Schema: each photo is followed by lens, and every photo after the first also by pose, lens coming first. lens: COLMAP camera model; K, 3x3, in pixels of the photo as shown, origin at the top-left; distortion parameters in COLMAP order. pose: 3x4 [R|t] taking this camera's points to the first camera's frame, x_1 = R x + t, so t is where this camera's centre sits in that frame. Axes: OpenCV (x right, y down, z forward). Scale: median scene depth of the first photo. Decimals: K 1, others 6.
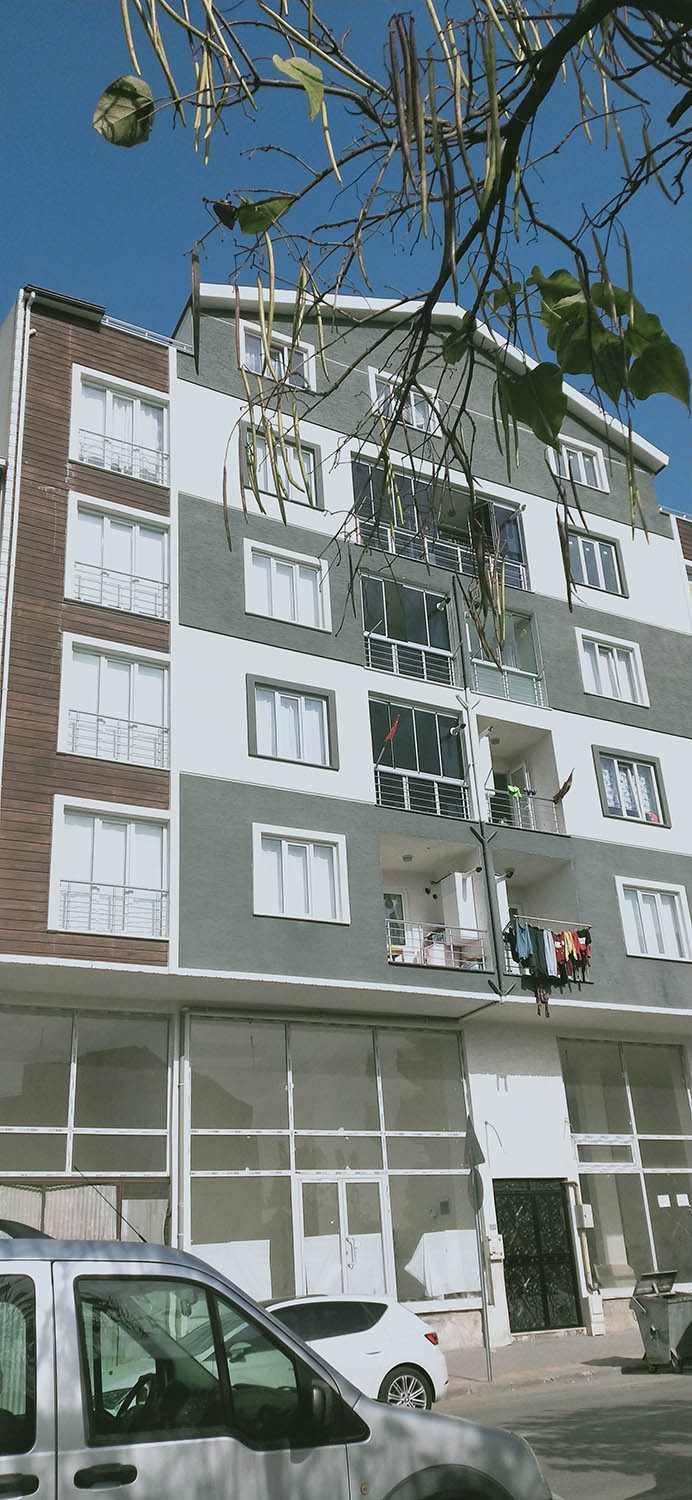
lens RADIAL K [[1241.0, 0, 338.0], [0, 1241.0, 762.6], [0, 0, 1]] dist [0.100517, -0.231395]
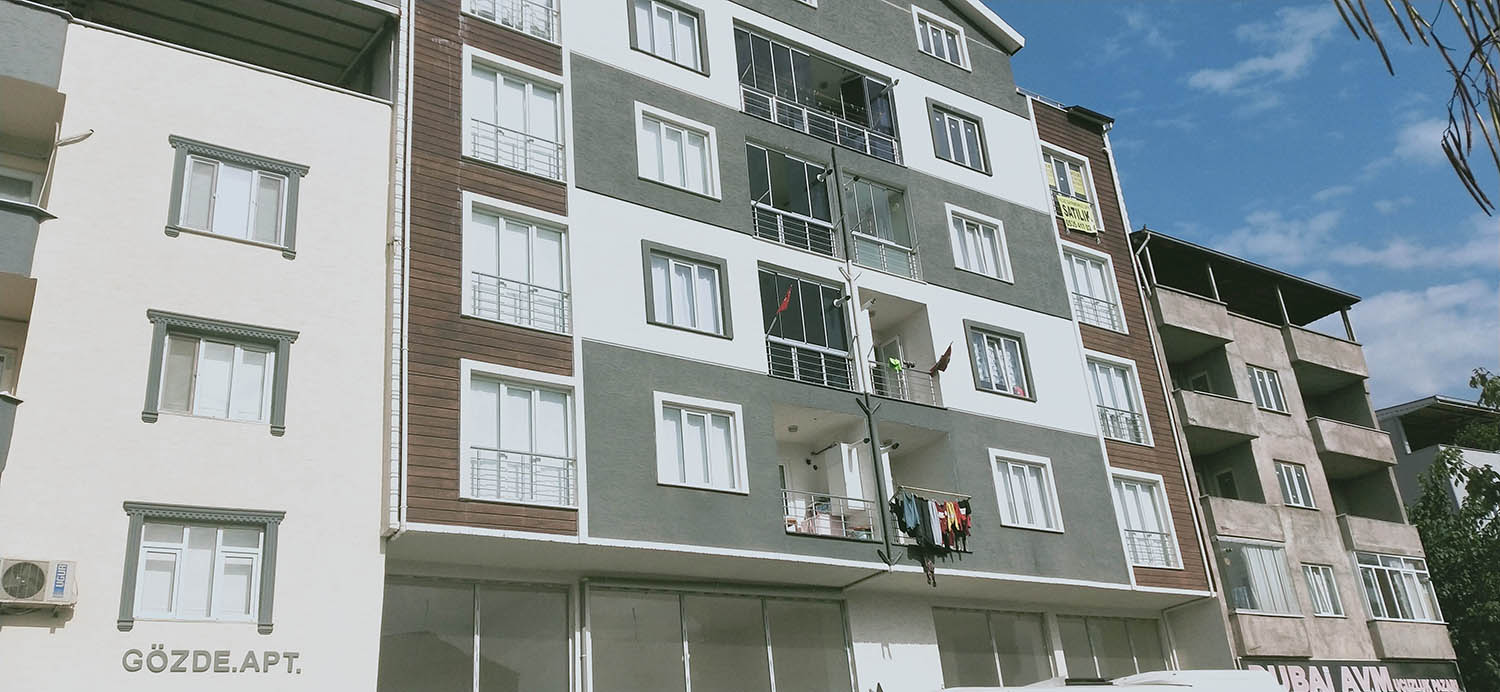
lens RADIAL K [[1241.0, 0, 740.9], [0, 1241.0, 361.4], [0, 0, 1]] dist [0.100517, -0.231395]
pose [[0.993733, 0.012603, 0.111065, -0.101403], [-0.014382, 0.999781, 0.015230, 0.008436], [-0.110849, -0.016732, 0.993696, 0.013704]]
